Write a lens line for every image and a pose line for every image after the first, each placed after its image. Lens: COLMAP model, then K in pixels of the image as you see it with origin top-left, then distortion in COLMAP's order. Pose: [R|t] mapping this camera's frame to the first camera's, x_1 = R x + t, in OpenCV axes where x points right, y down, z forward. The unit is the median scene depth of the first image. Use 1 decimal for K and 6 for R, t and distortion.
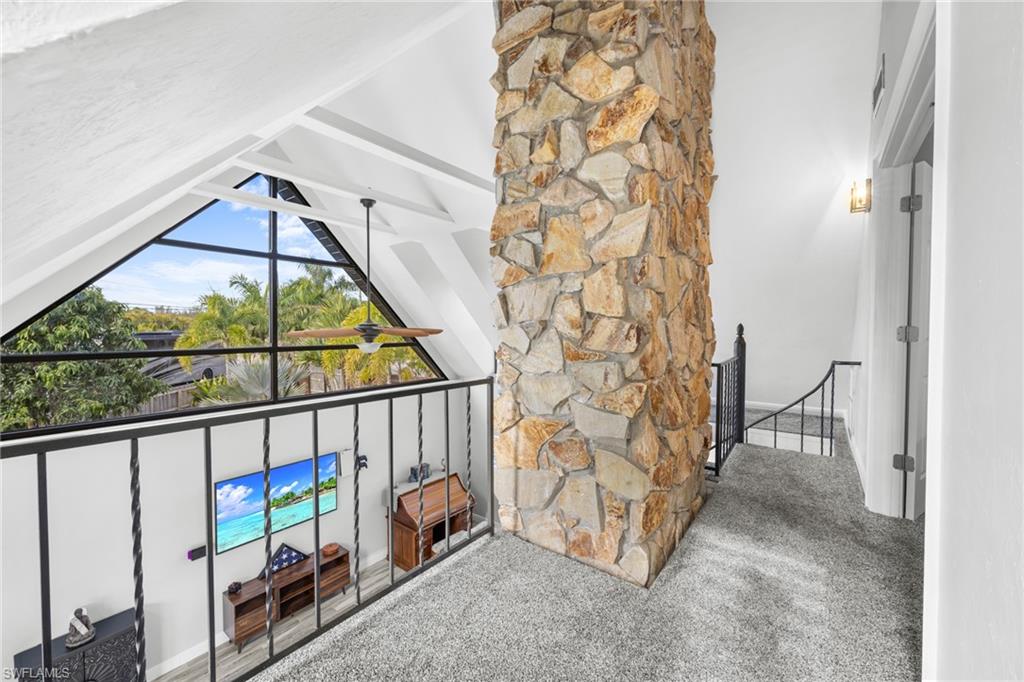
lens RADIAL K [[396.6, 0, 506.4], [0, 396.6, 343.5], [0, 0, 1]] dist [-0.003431, -0.000253]
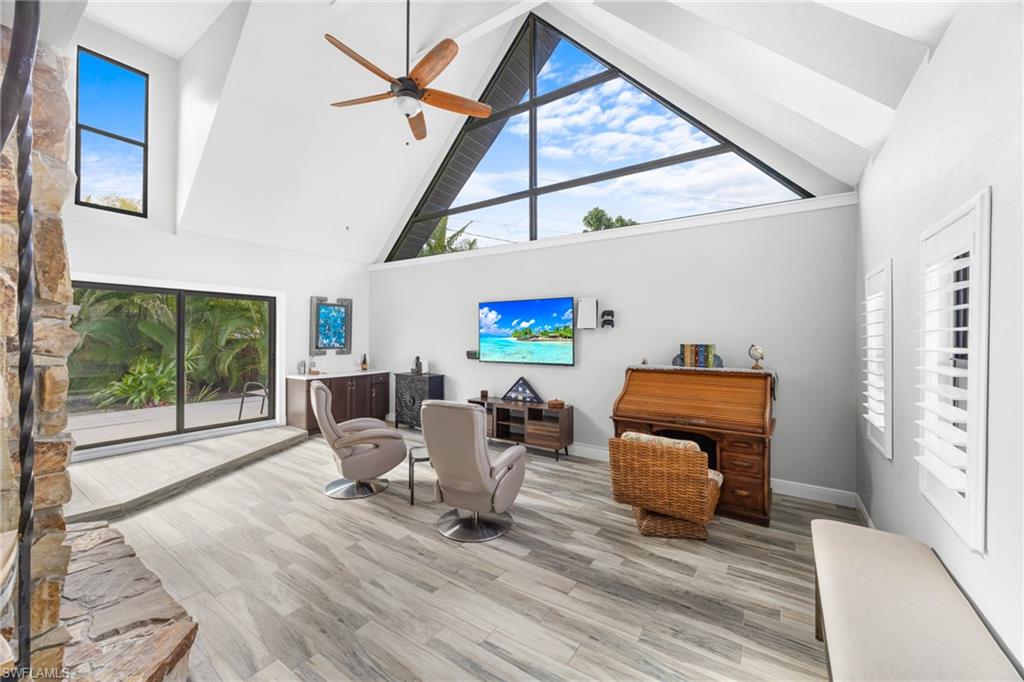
lens RADIAL K [[396.6, 0, 509.3], [0, 396.6, 330.2], [0, 0, 1]] dist [-0.003431, -0.000253]
pose [[0.049407, -0.008699, -0.998741, 0.420373], [-0.023849, 0.999667, -0.009887, 0.361308], [0.998494, 0.024307, 0.049184, 0.834829]]
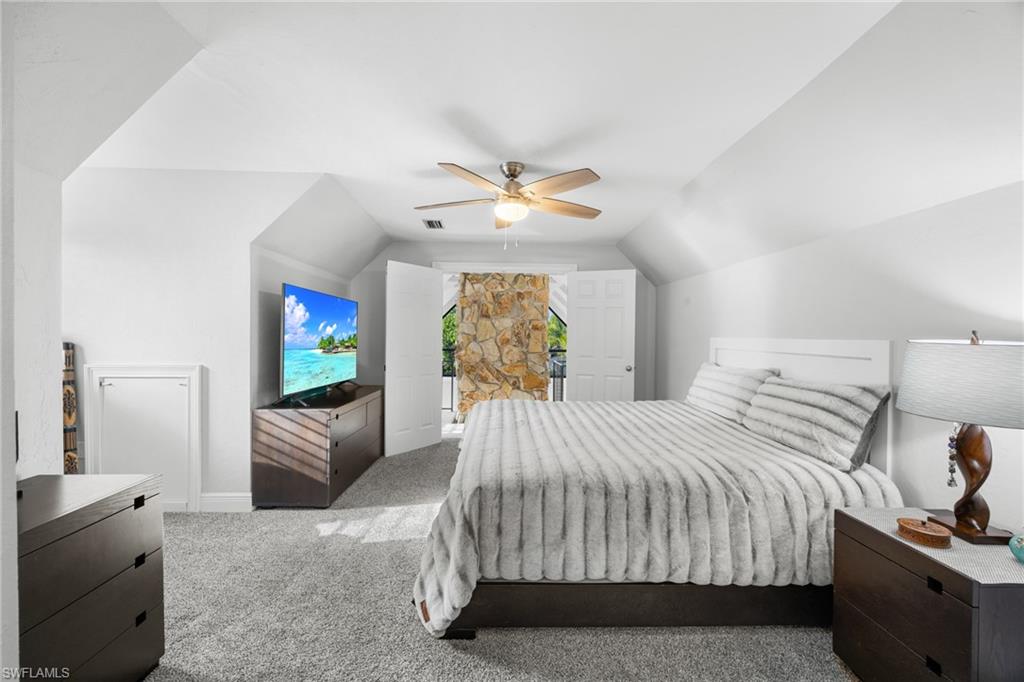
lens RADIAL K [[396.6, 0, 511.3], [0, 396.6, 334.9], [0, 0, 1]] dist [-0.003431, -0.000253]
pose [[0.791840, 0.013012, 0.610591, -0.673139], [0.010528, 0.999334, -0.034950, 0.371927], [-0.610638, 0.034104, 0.791175, 0.215003]]
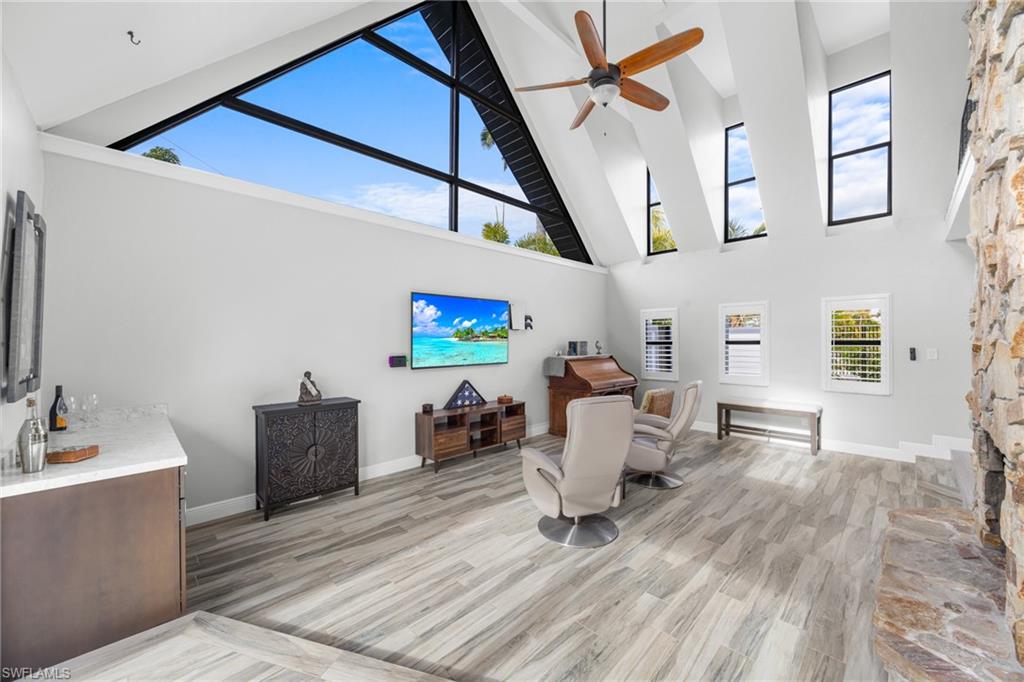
lens RADIAL K [[396.6, 0, 517.6], [0, 396.6, 337.2], [0, 0, 1]] dist [-0.003431, -0.000253]
pose [[0.992379, 0.001733, -0.123209, -0.294043], [-0.004818, 0.999682, -0.024750, 0.388366], [0.123127, 0.025155, 0.992072, 0.067632]]
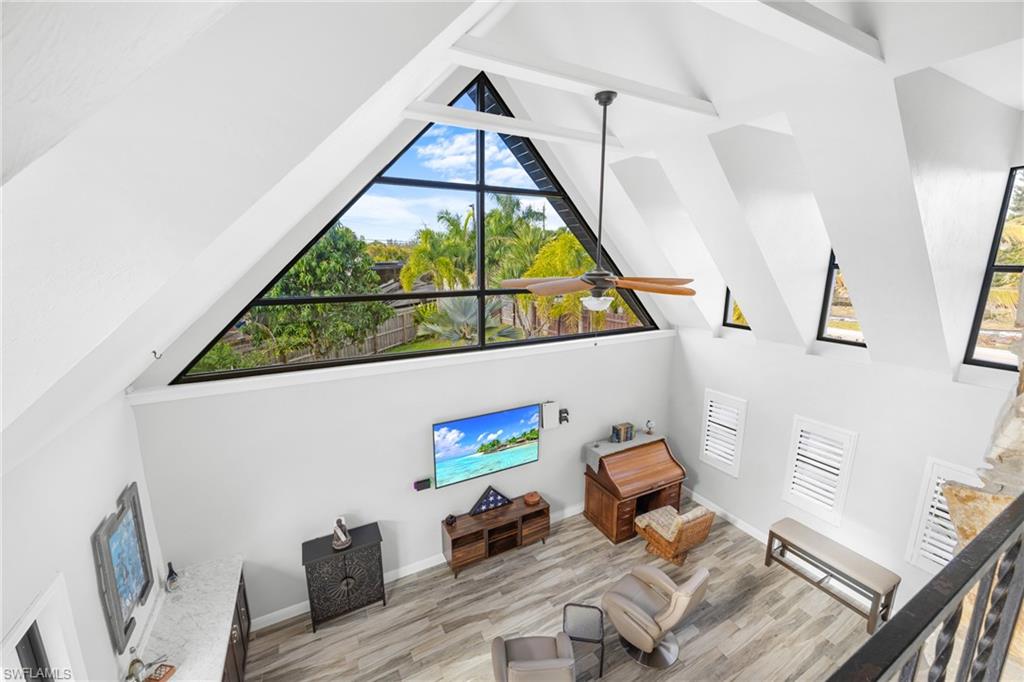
lens RADIAL K [[396.6, 0, 513.1], [0, 396.6, 346.4], [0, 0, 1]] dist [-0.003431, -0.000253]
pose [[0.910952, 0.088032, -0.403010, -0.120411], [-0.013374, 0.982753, 0.184438, -0.032916], [0.412296, -0.162625, 0.896418, 0.156310]]
